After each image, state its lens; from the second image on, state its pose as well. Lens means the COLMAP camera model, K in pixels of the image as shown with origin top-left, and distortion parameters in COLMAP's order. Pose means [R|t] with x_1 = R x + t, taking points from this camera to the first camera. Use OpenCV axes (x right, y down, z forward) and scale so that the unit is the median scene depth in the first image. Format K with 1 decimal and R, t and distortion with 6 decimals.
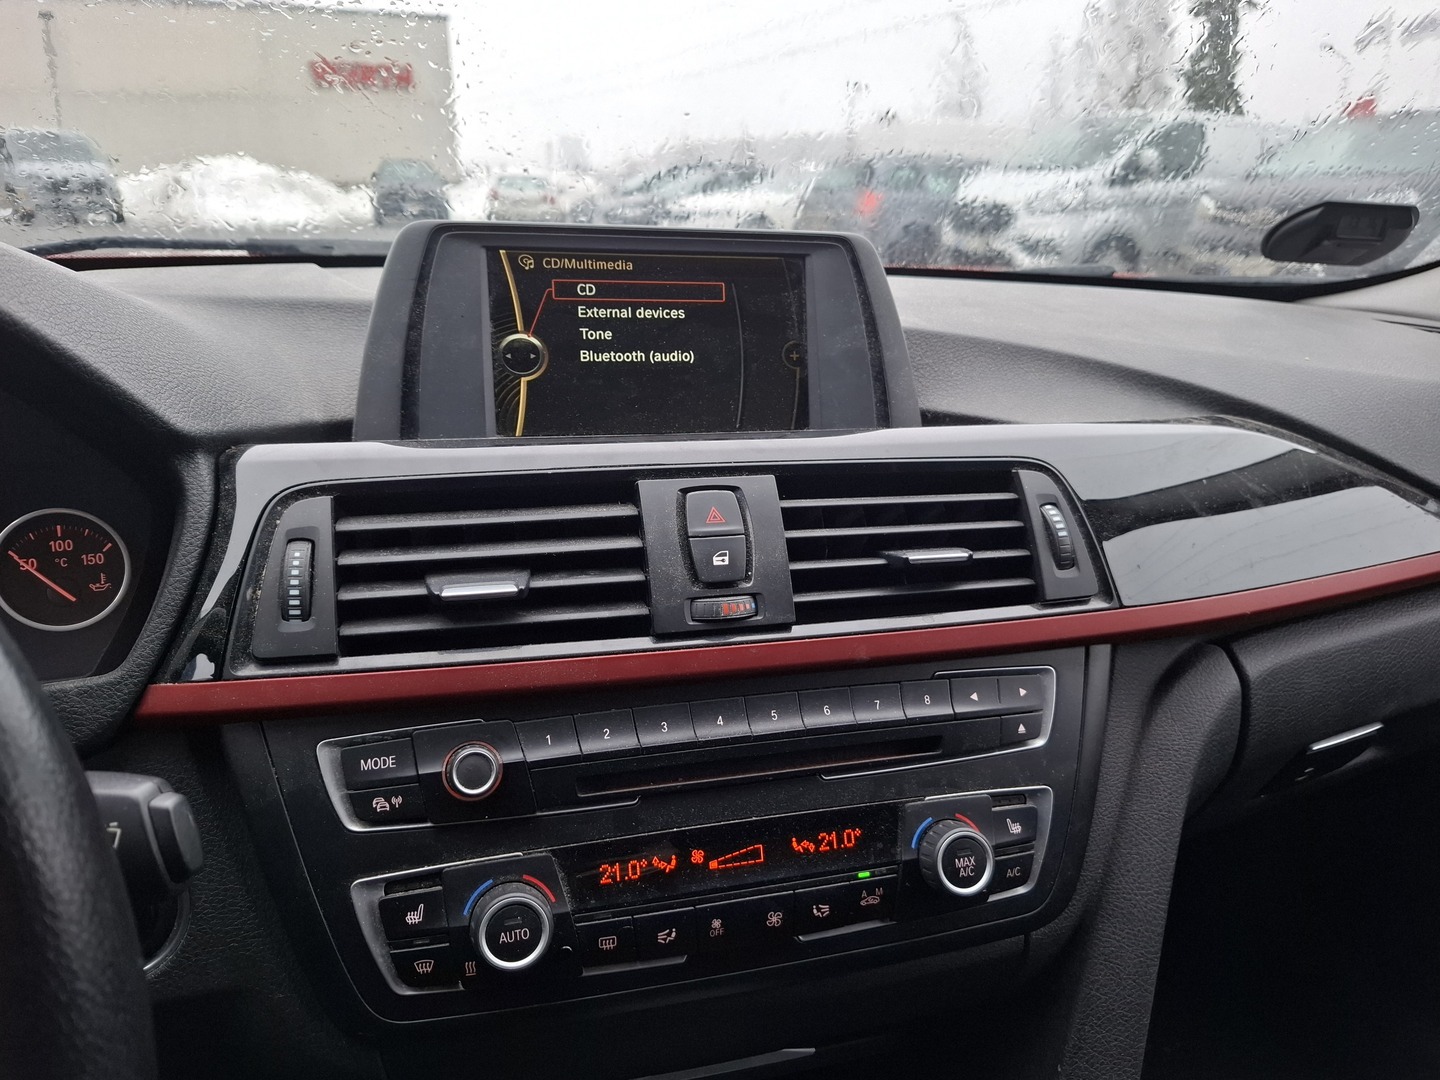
lens RADIAL K [[989.4, 0, 747.9], [0, 989.4, 537.2], [0, 0, 1]] dist [0.058471, -0.102864]
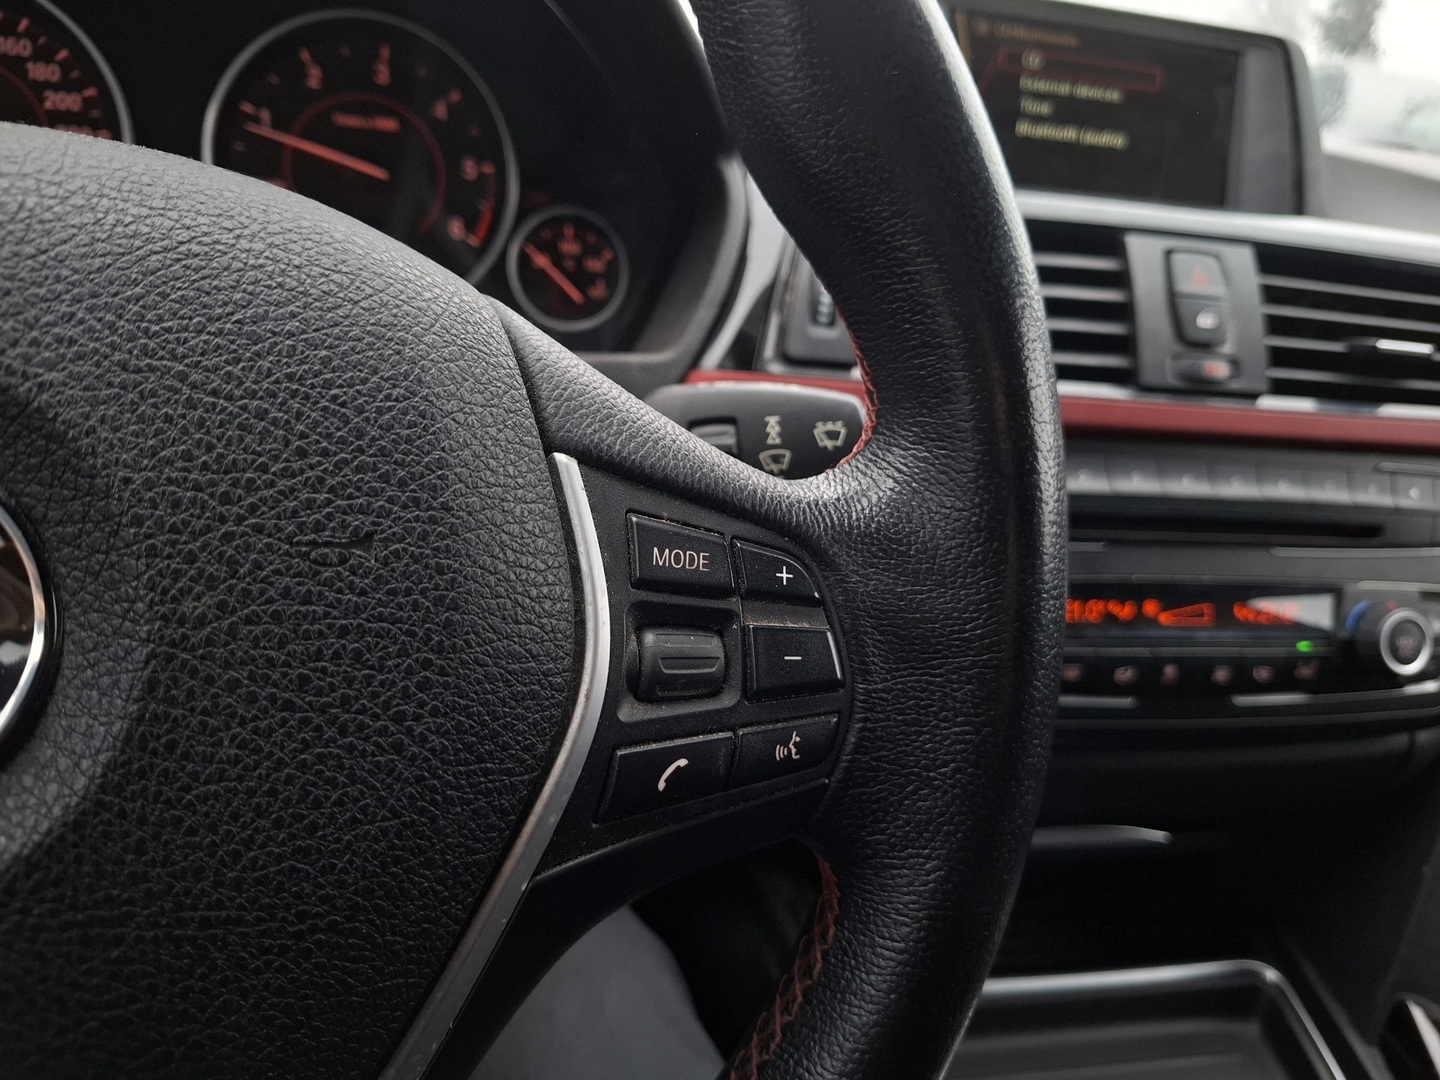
lens RADIAL K [[997.0, 0, 695.5], [0, 997.0, 533.7], [0, 0, 1]] dist [0.051548, -0.096905]
pose [[0.991847, 0.106646, -0.069756, -0.394612], [-0.101760, 0.992328, 0.070210, 0.192763], [0.076709, -0.062539, 0.995090, -0.054385]]
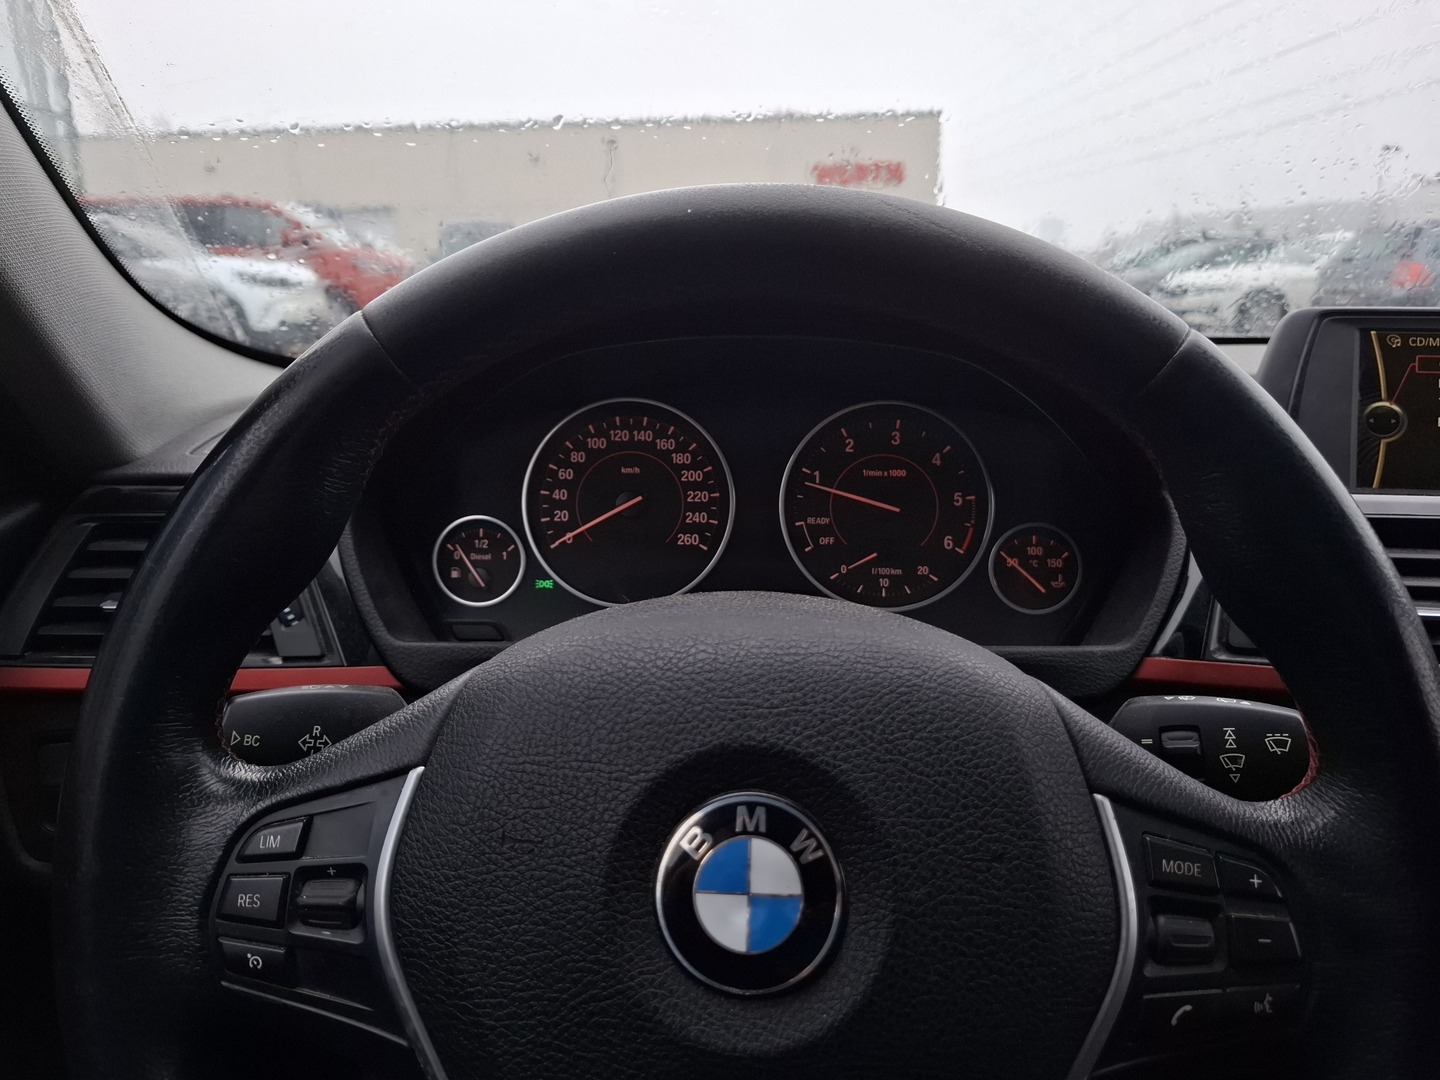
lens RADIAL K [[989.4, 0, 747.9], [0, 989.4, 537.2], [0, 0, 1]] dist [0.058471, -0.102864]
pose [[0.911628, 0.068410, -0.405283, -0.436002], [-0.098740, 0.993626, -0.054383, 0.089103], [0.398979, 0.089595, 0.912572, -0.341278]]
